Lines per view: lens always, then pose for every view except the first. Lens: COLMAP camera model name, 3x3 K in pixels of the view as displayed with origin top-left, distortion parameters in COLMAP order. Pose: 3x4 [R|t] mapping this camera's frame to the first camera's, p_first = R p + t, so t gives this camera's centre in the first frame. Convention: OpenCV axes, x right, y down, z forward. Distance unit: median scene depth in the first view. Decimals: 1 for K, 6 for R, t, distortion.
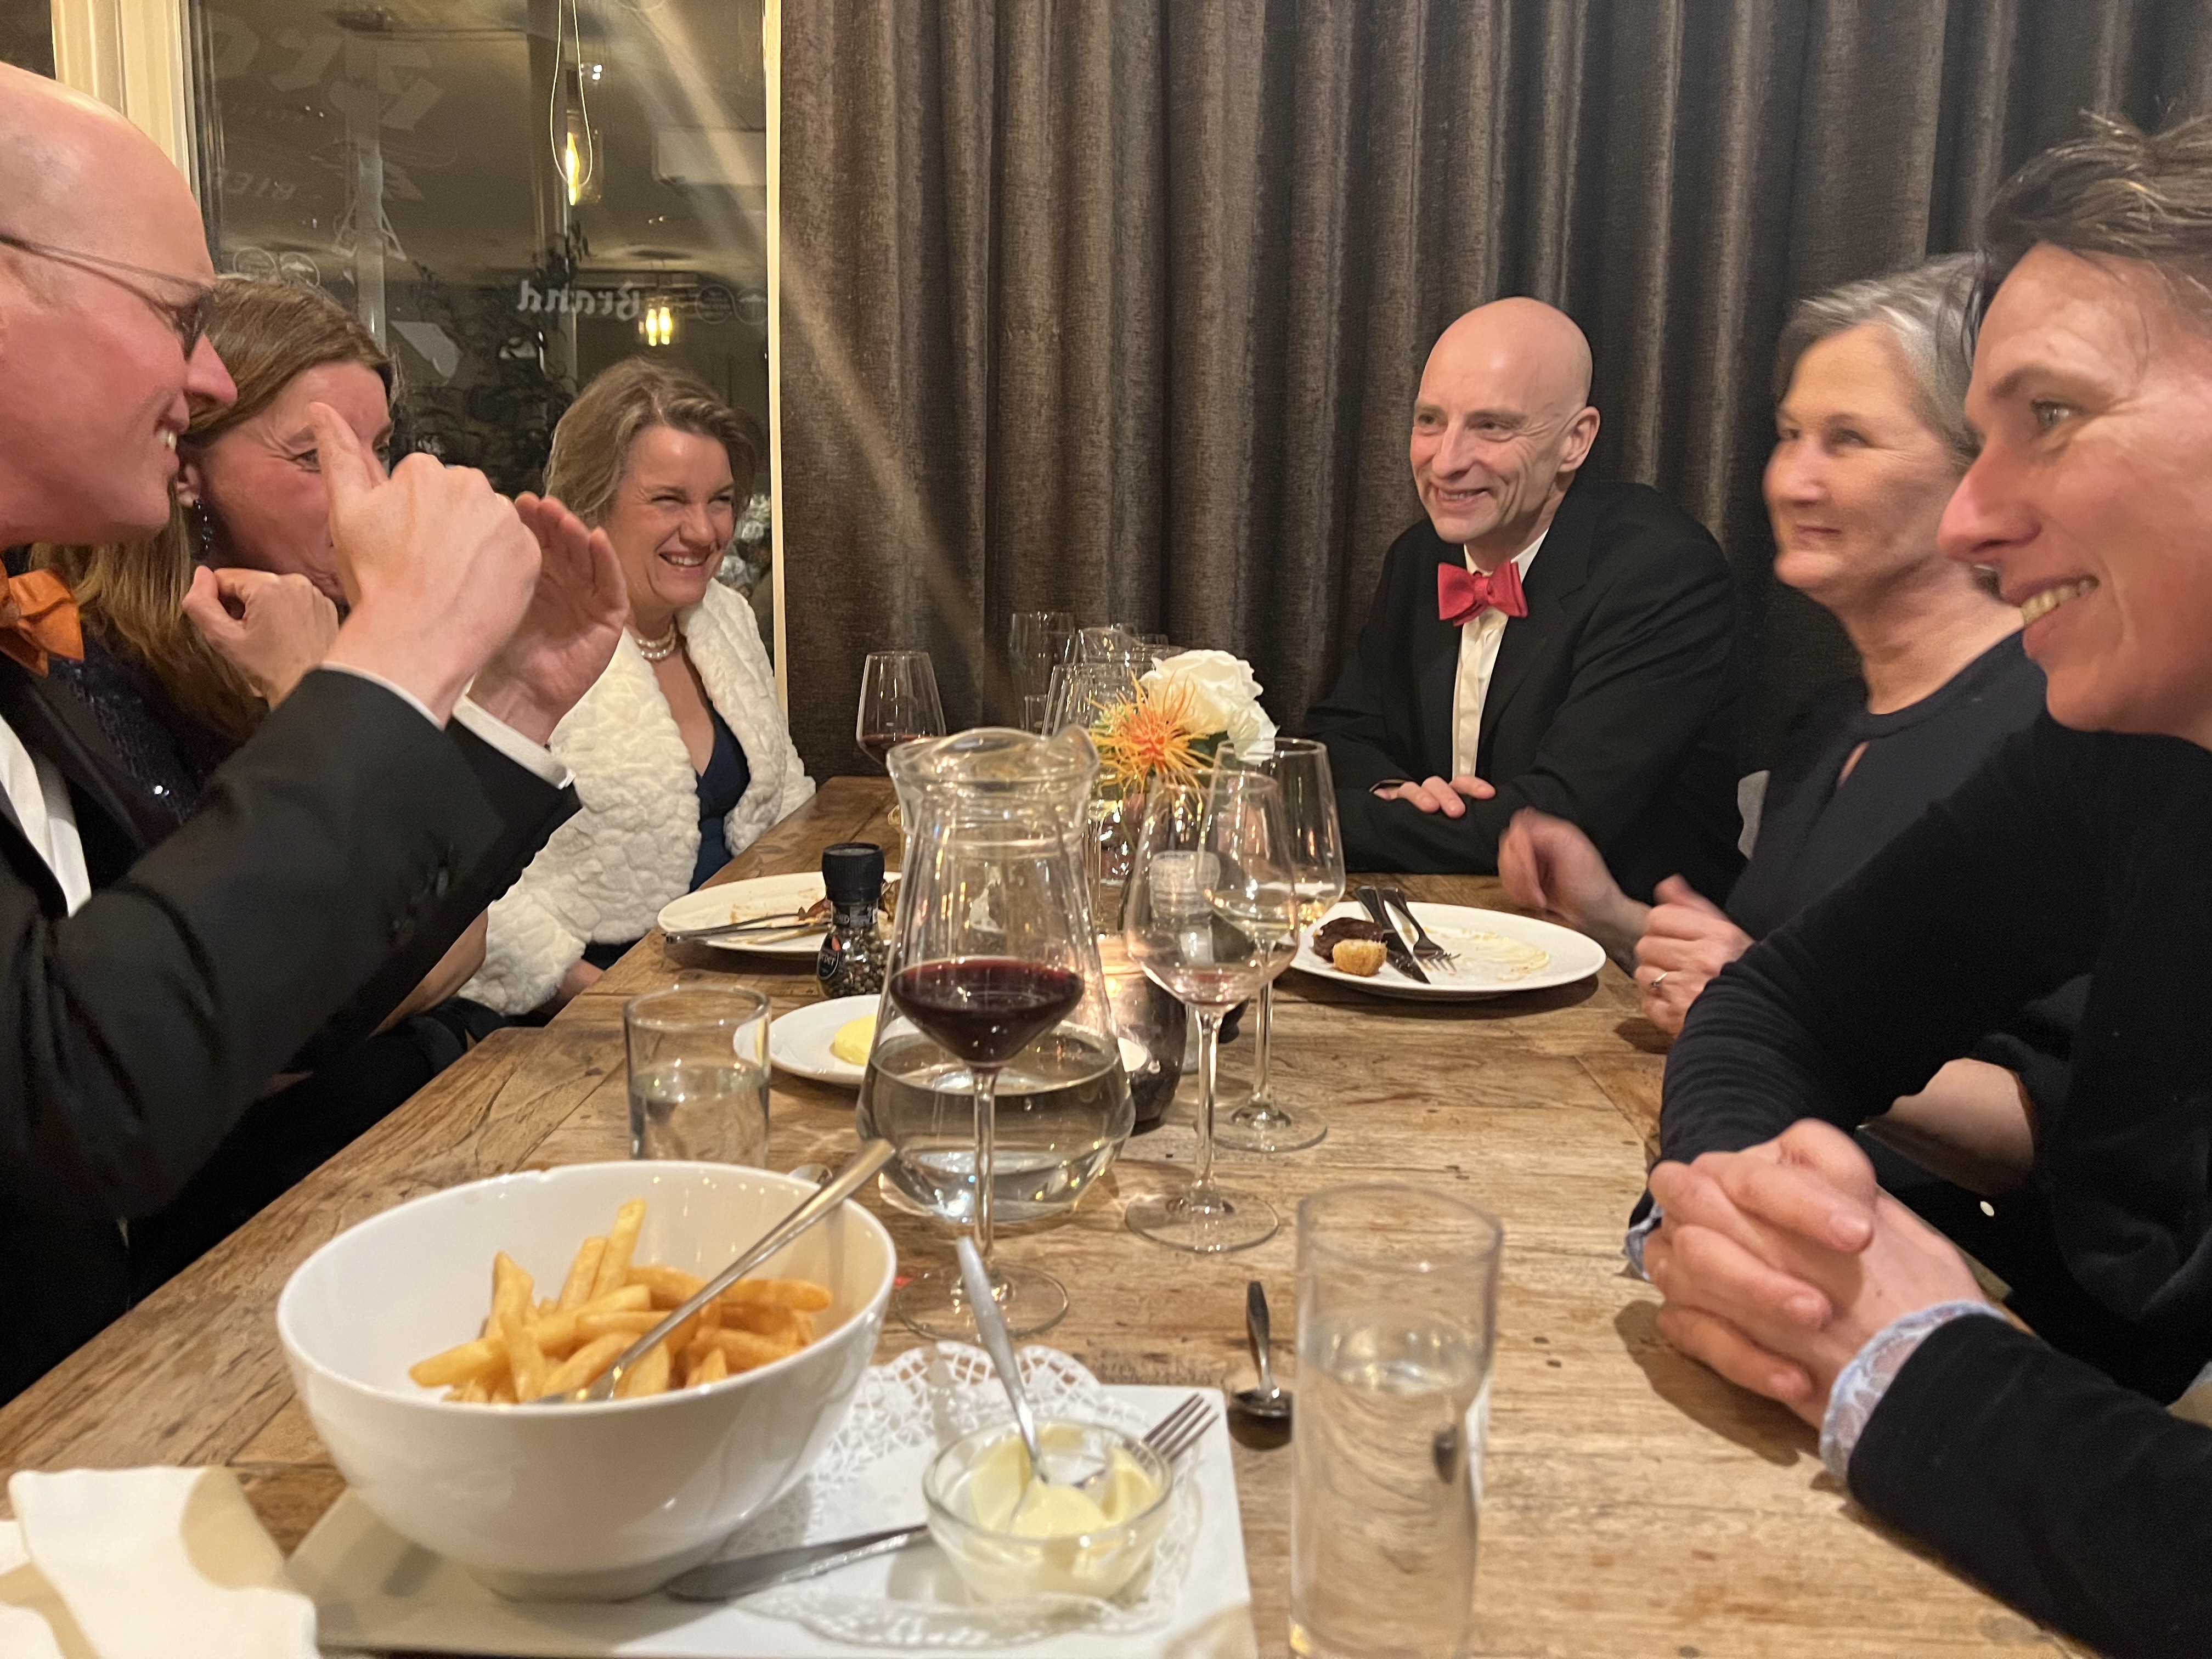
lens RADIAL K [[1652.7, 0, 1095.2], [0, 1652.7, 832.1], [0, 0, 1]] dist [0.046319, -0.046621]
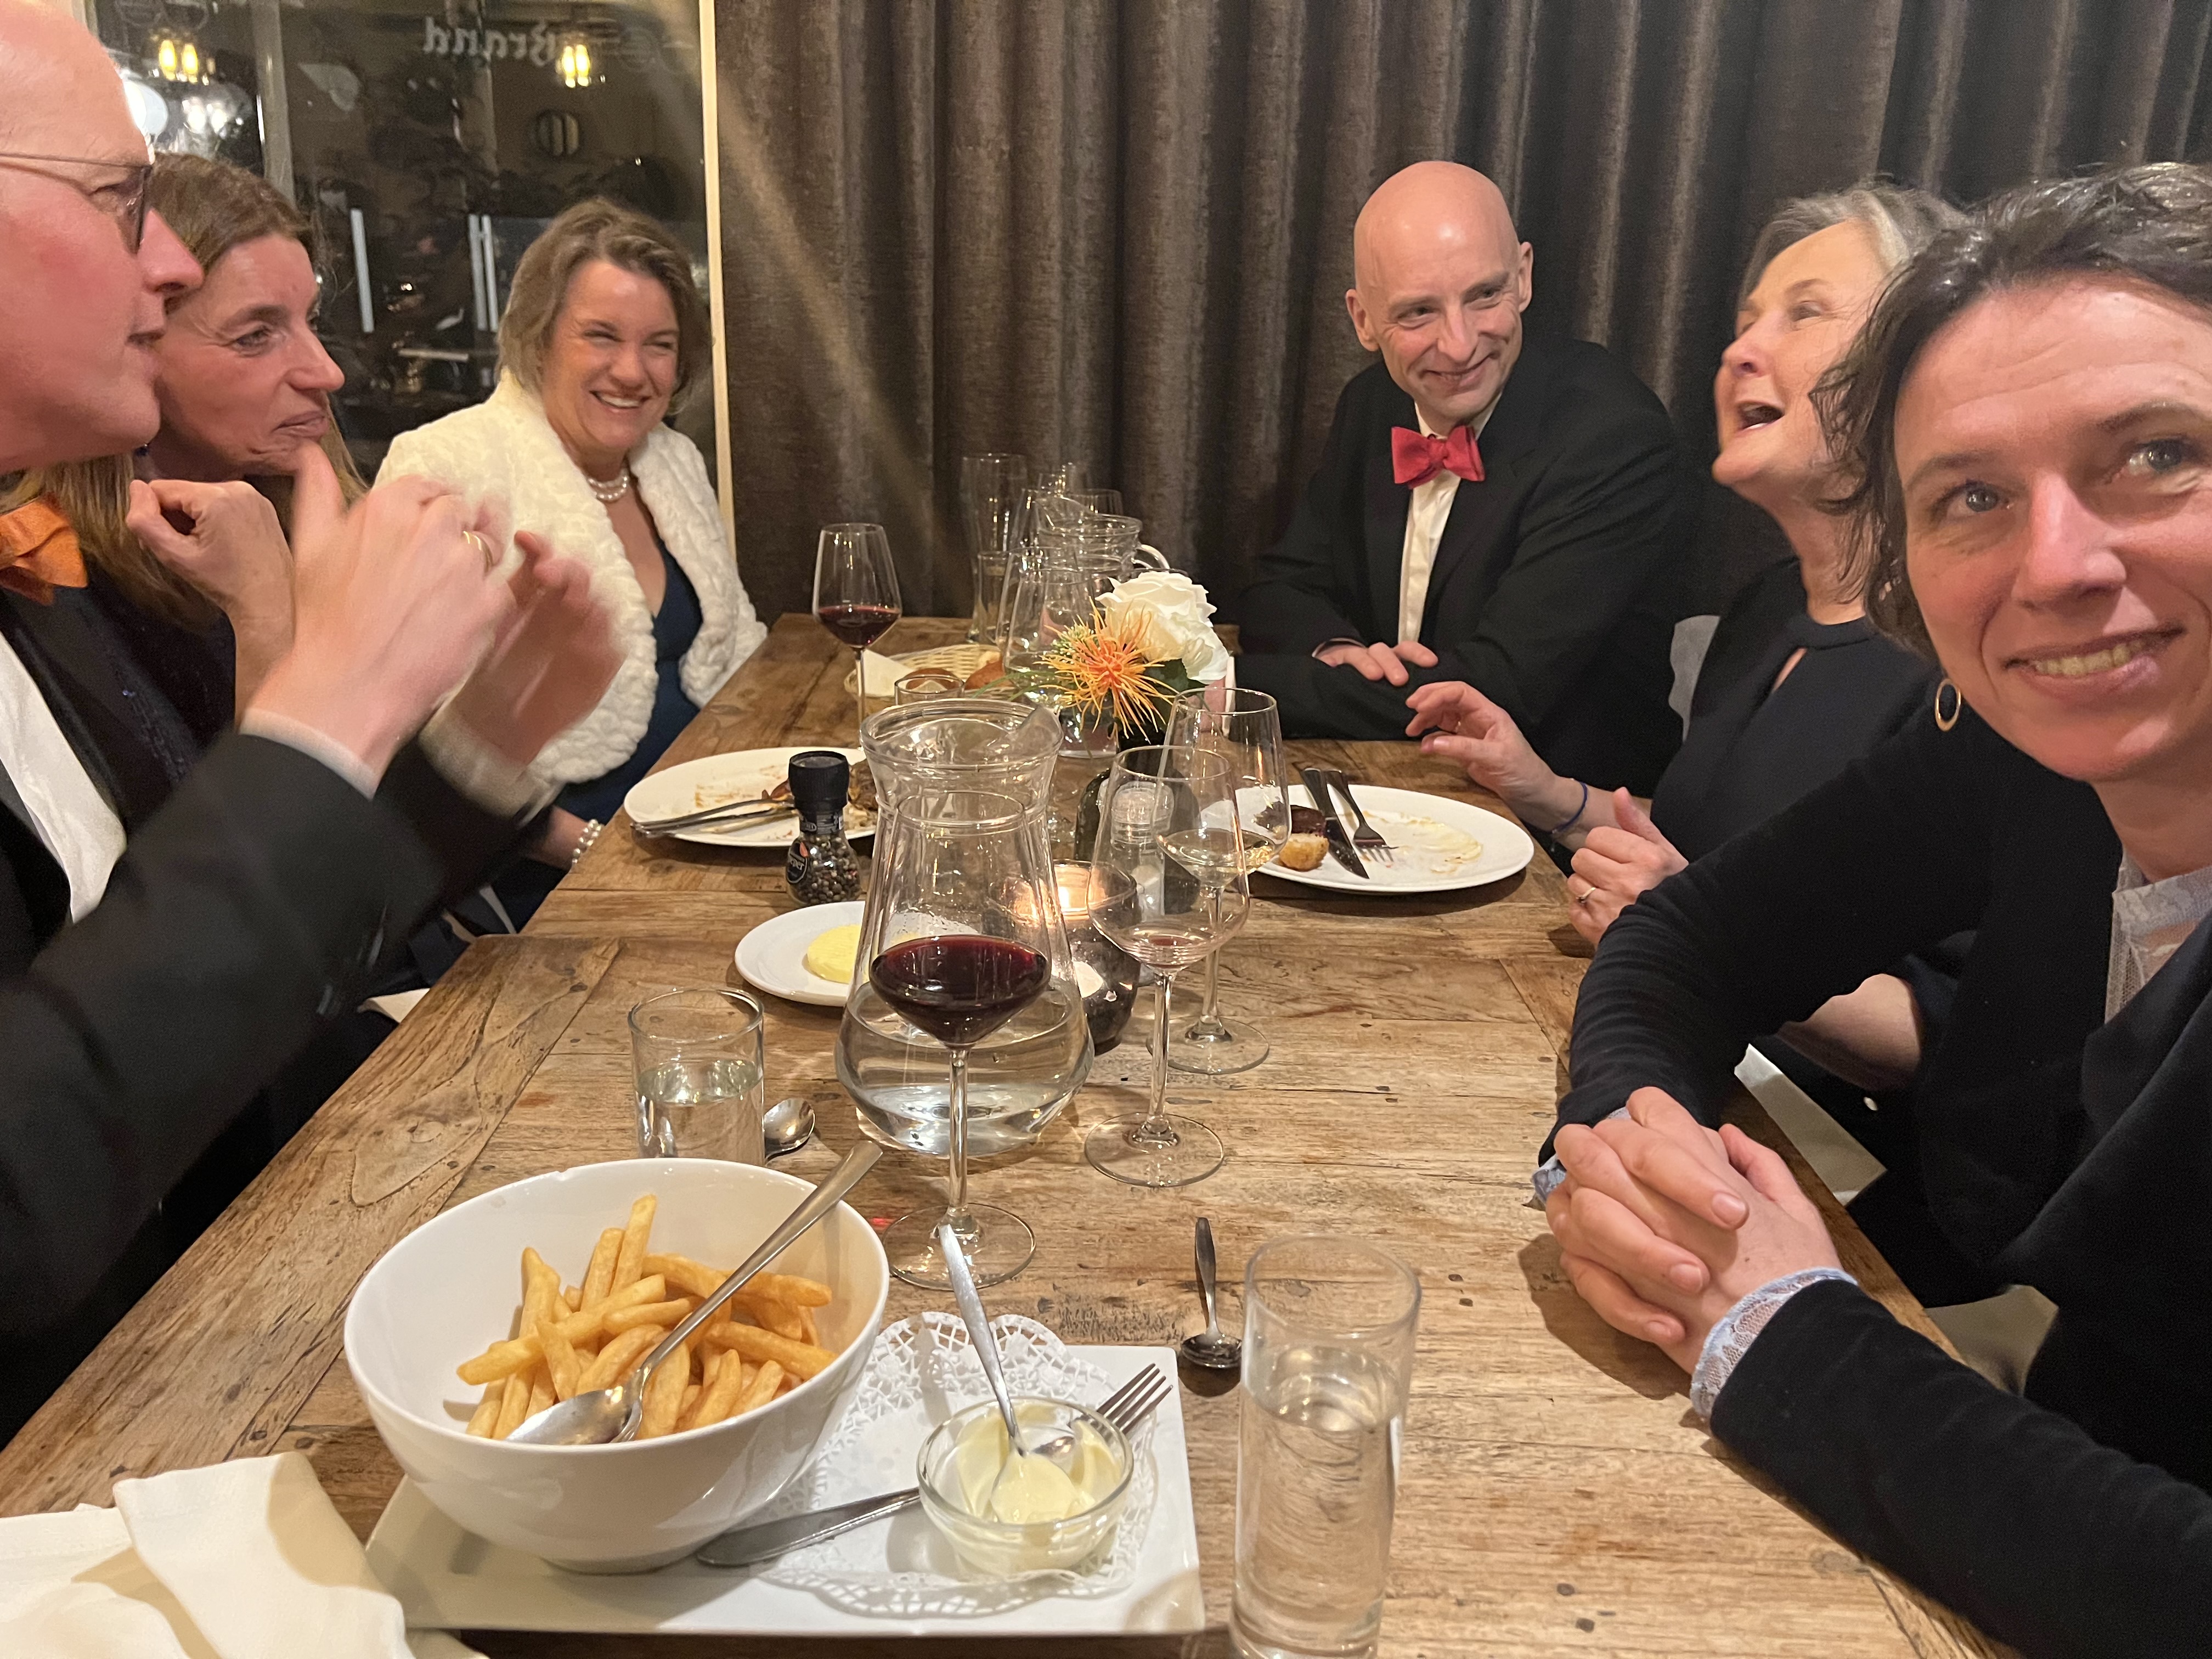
lens RADIAL K [[1652.7, 0, 1102.6], [0, 1652.7, 833.0], [0, 0, 1]] dist [0.046319, -0.046621]
pose [[0.999268, 0.000001, 0.038242, -0.010804], [-0.005523, 0.989521, 0.144283, -0.119106], [-0.037842, -0.144389, 0.988797, -0.046284]]
